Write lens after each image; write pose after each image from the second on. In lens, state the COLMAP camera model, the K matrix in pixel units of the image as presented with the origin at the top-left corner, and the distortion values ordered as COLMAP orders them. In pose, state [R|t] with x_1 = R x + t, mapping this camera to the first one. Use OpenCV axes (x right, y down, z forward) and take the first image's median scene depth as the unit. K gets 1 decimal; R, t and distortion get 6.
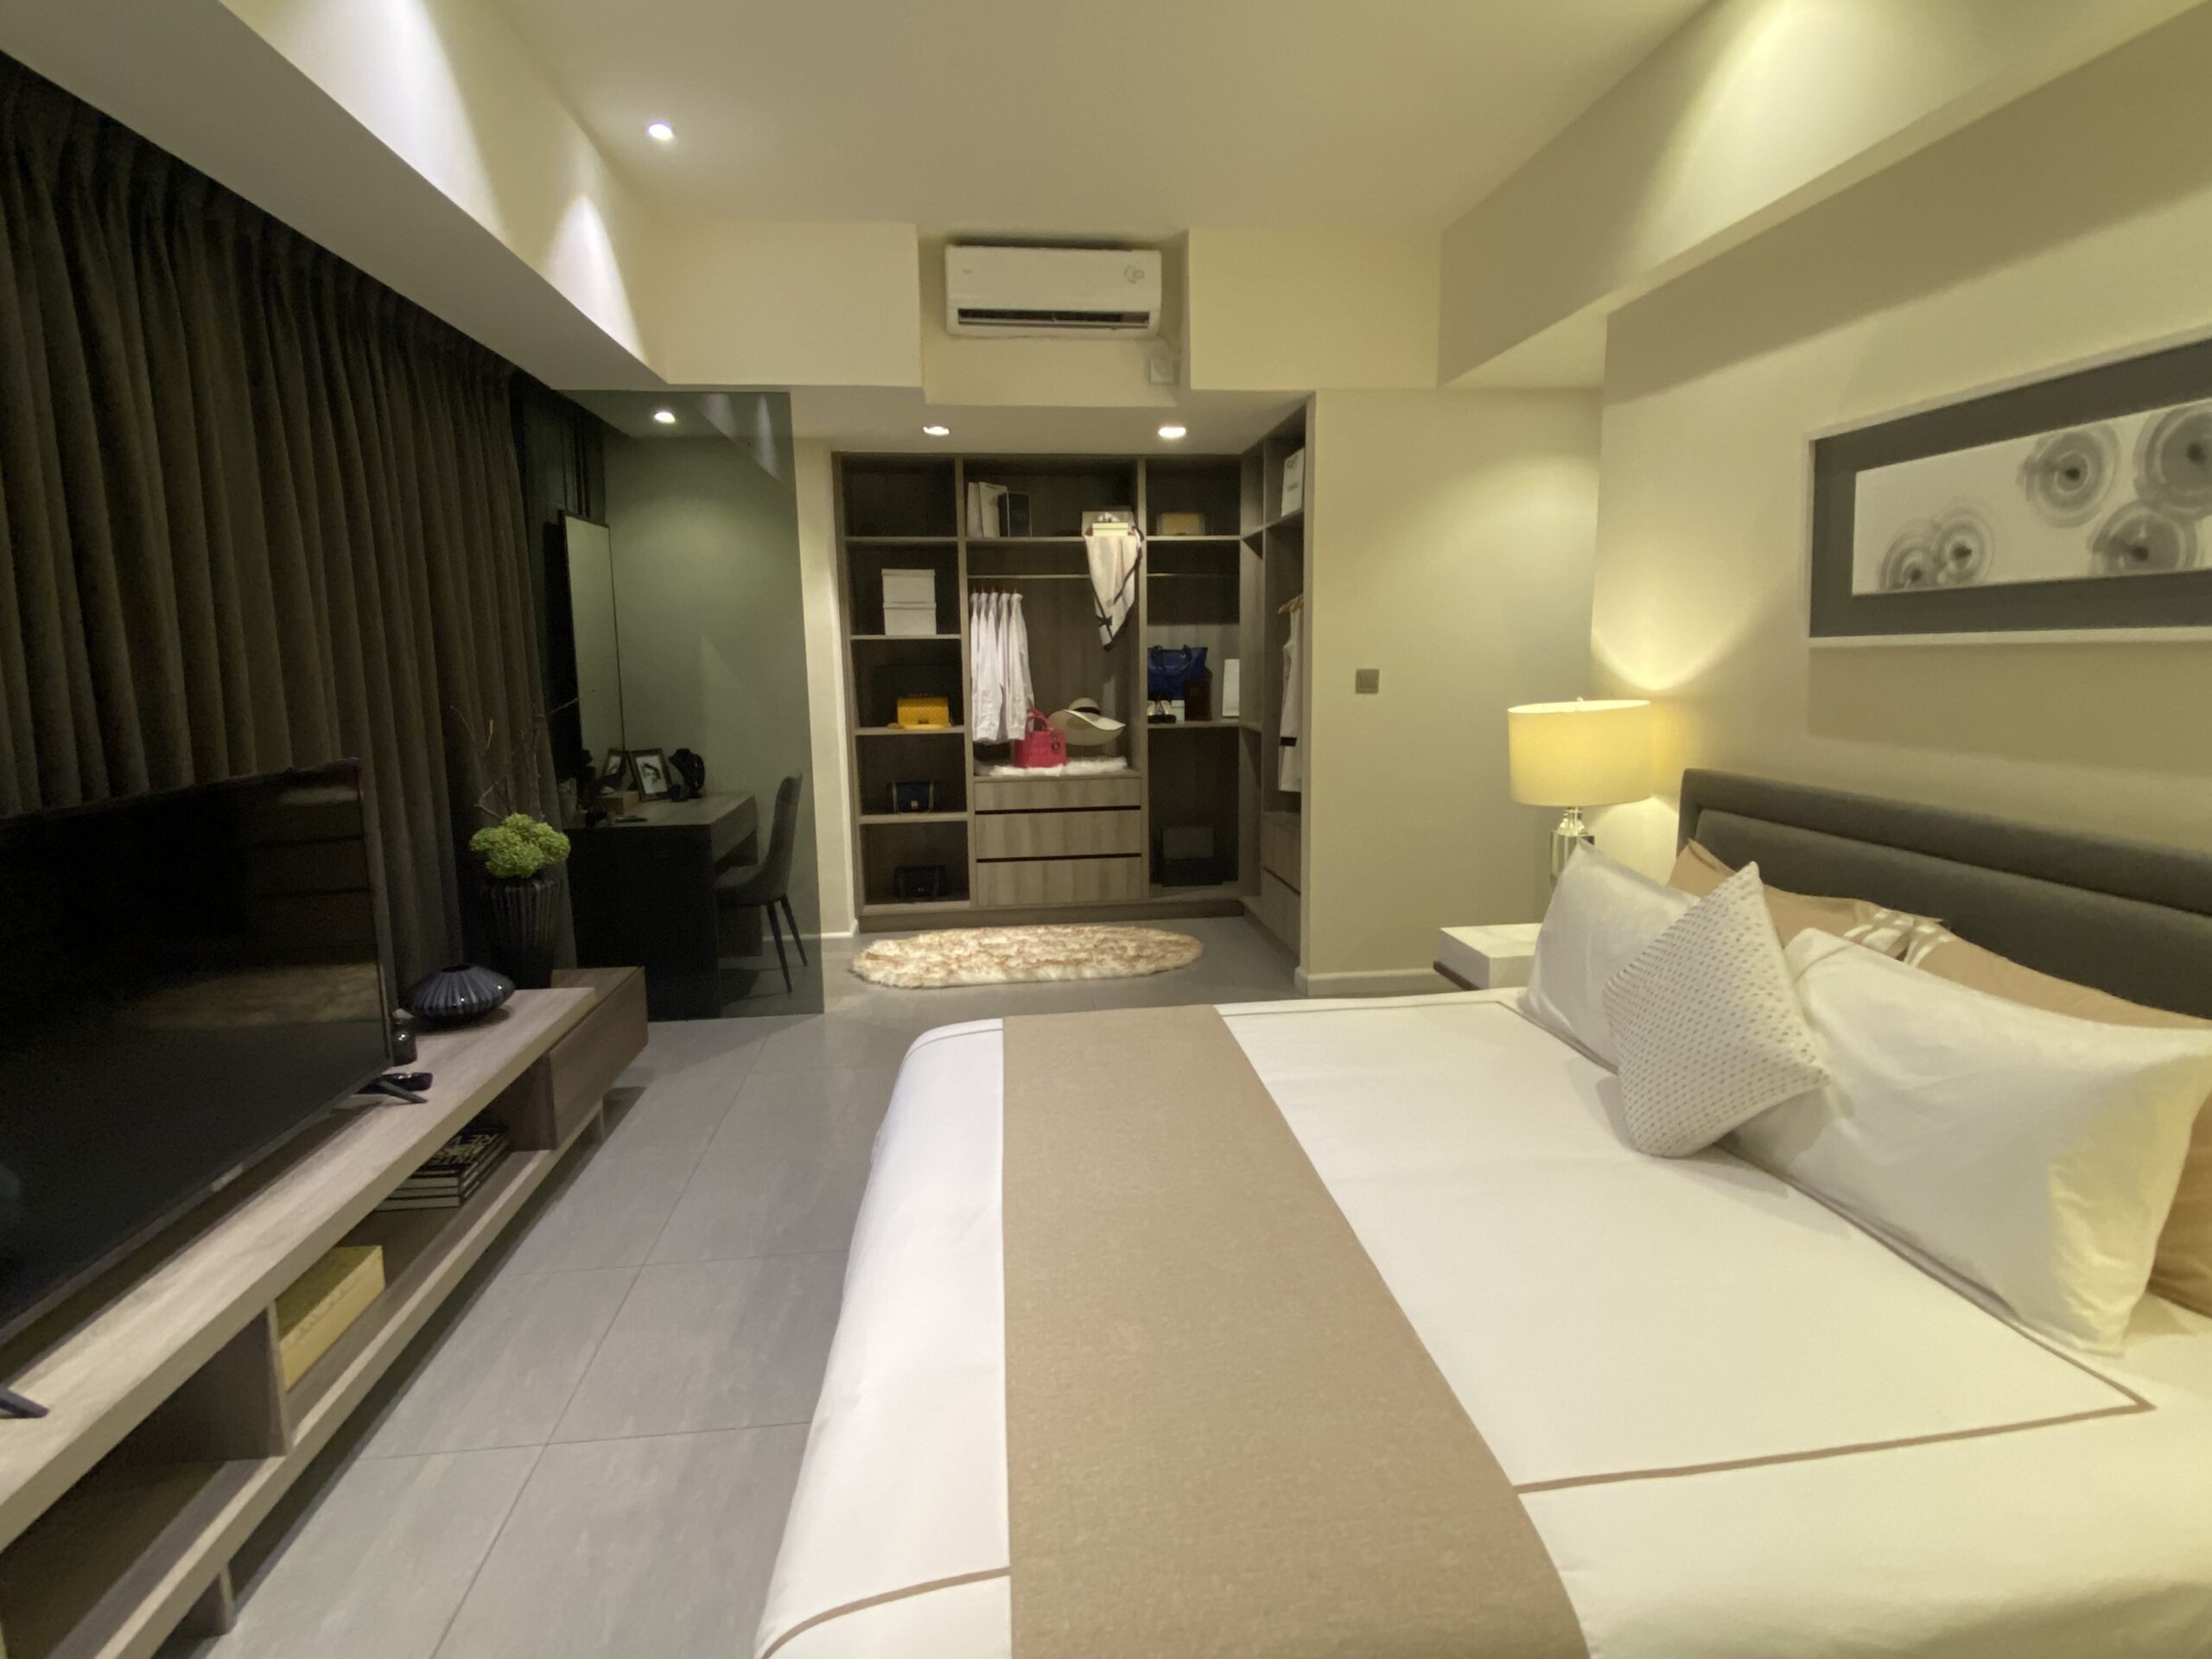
lens RADIAL K [[1099.0, 0, 1110.5], [0, 1099.0, 827.2], [0, 0, 1]] dist [0.000904, 0.000003]
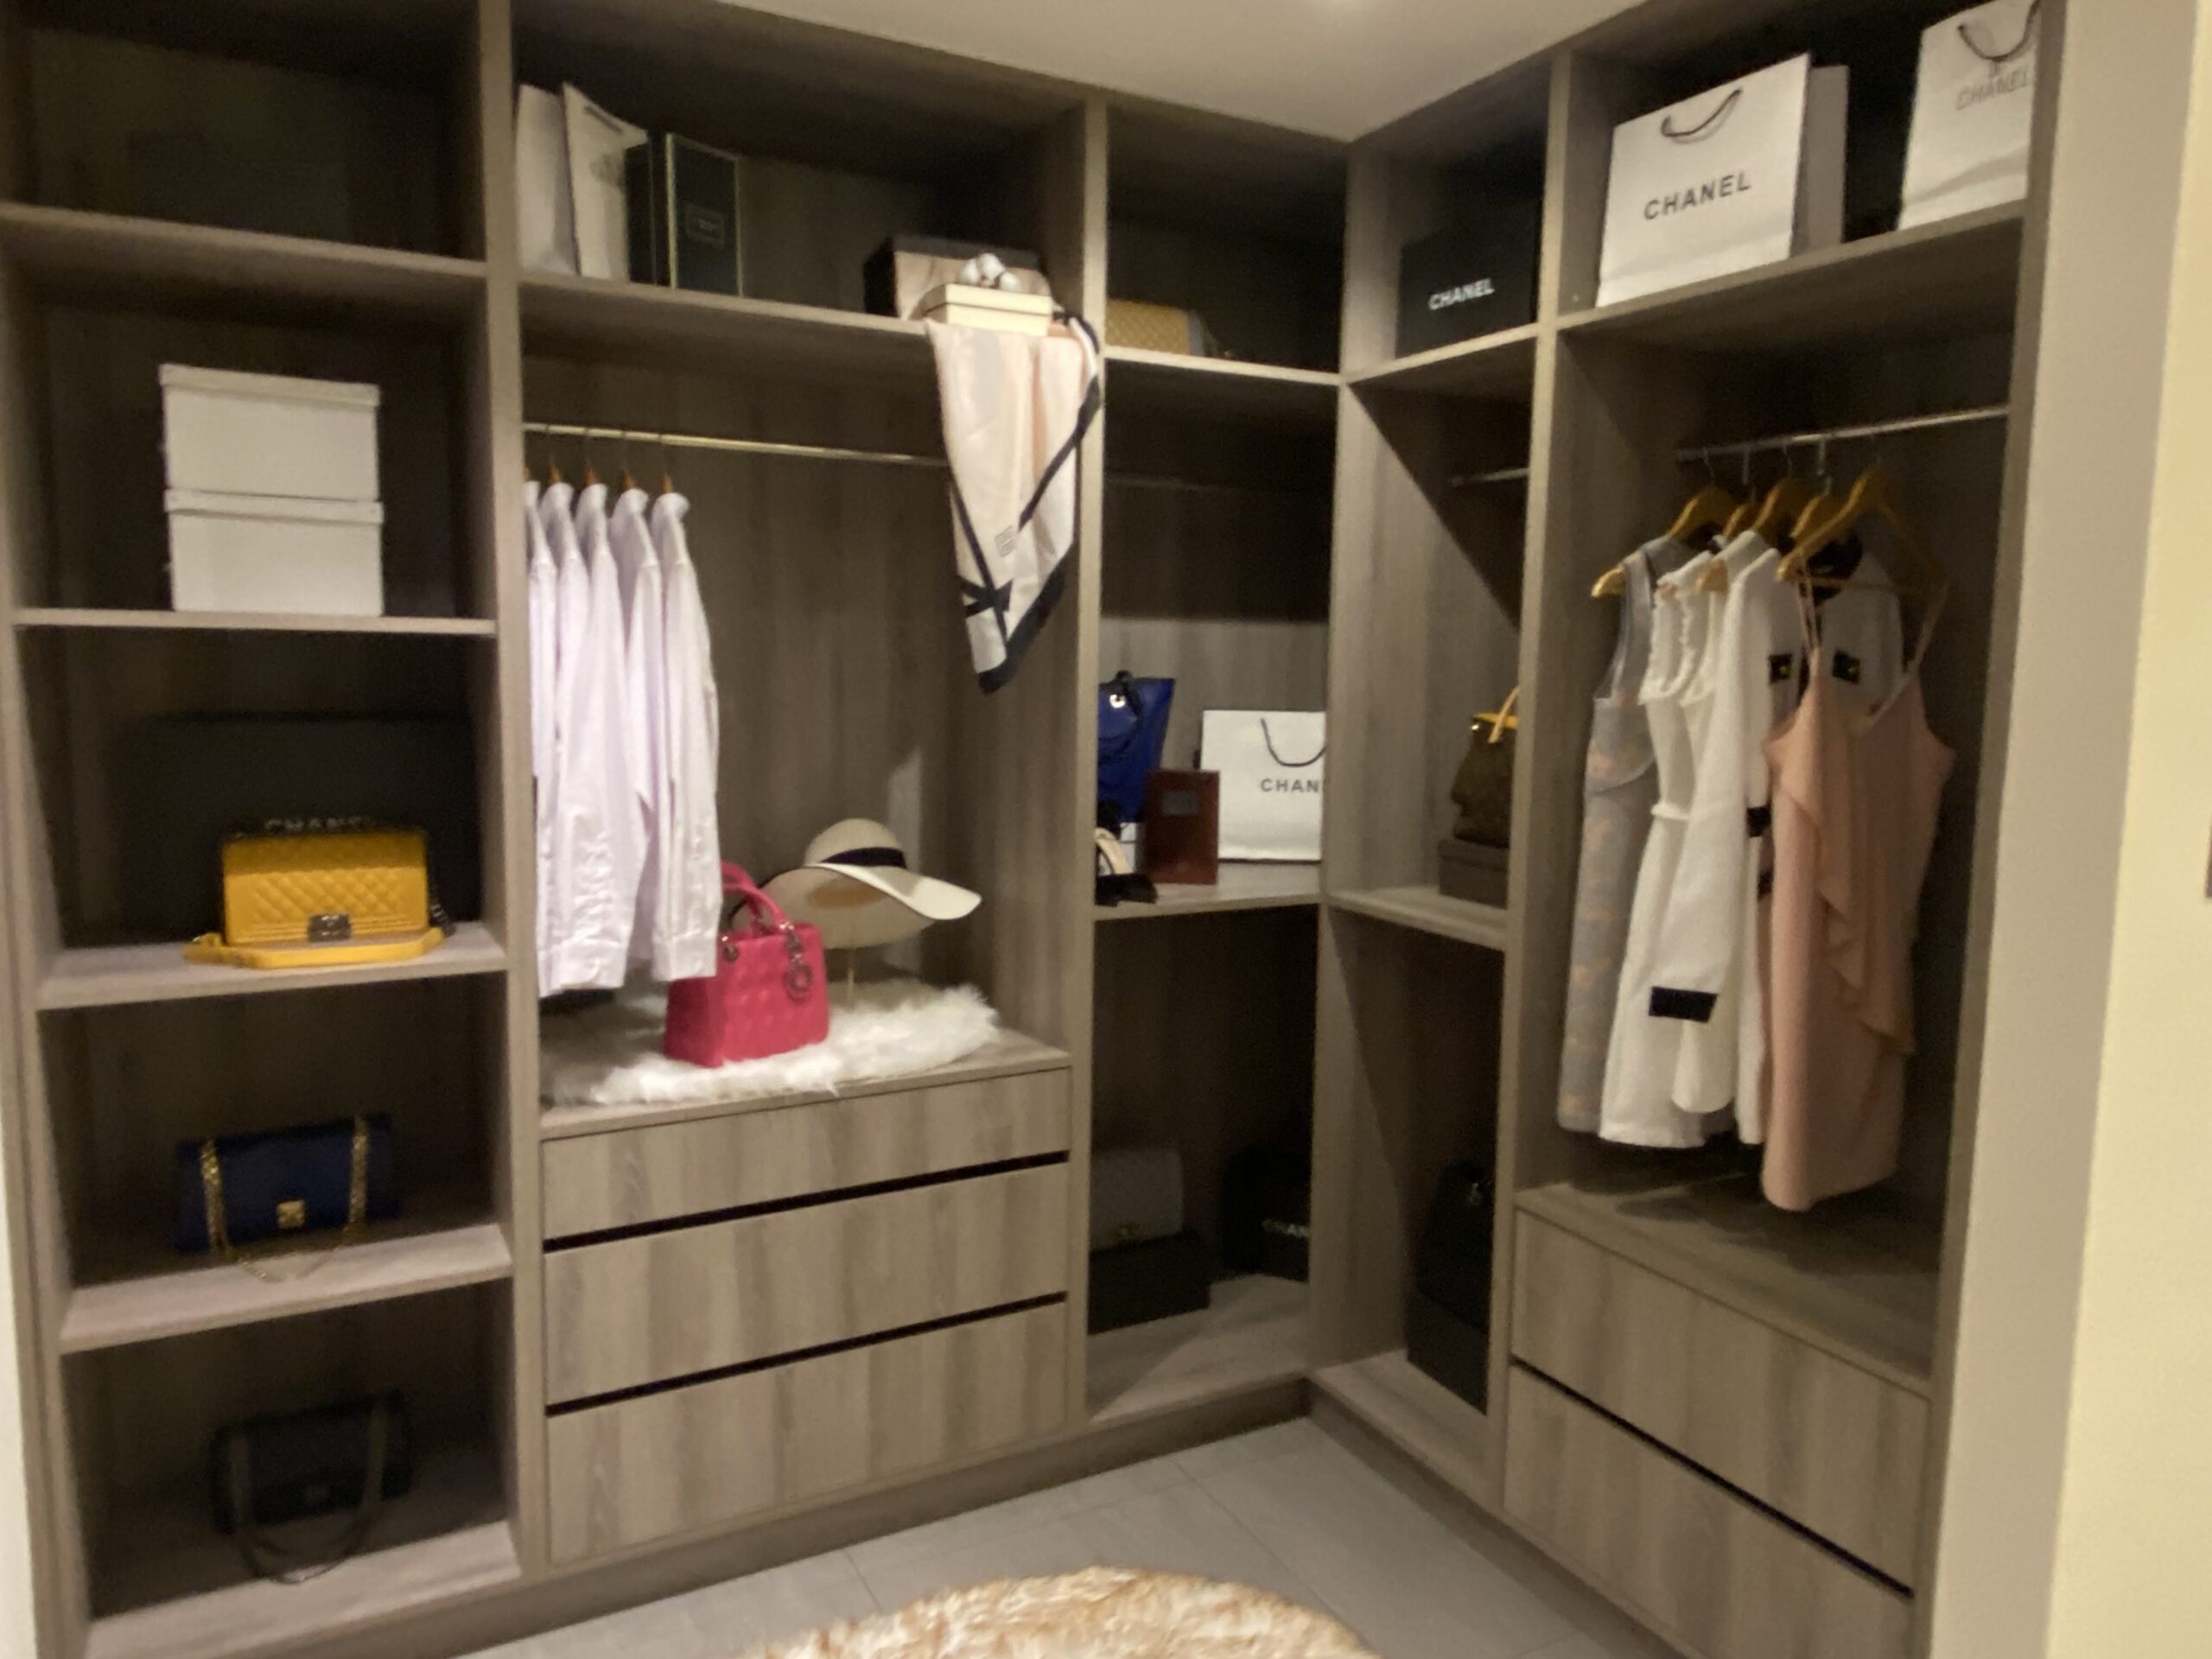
lens RADIAL K [[1434.6, 0, 1106.8], [0, 1434.6, 818.3], [0, 0, 1]] dist [0.002086, -0.006828]
pose [[0.929677, -0.008074, 0.368287, -0.122883], [0.025386, 0.998787, -0.042187, -0.103588], [-0.367500, 0.048570, 0.928754, 0.596740]]
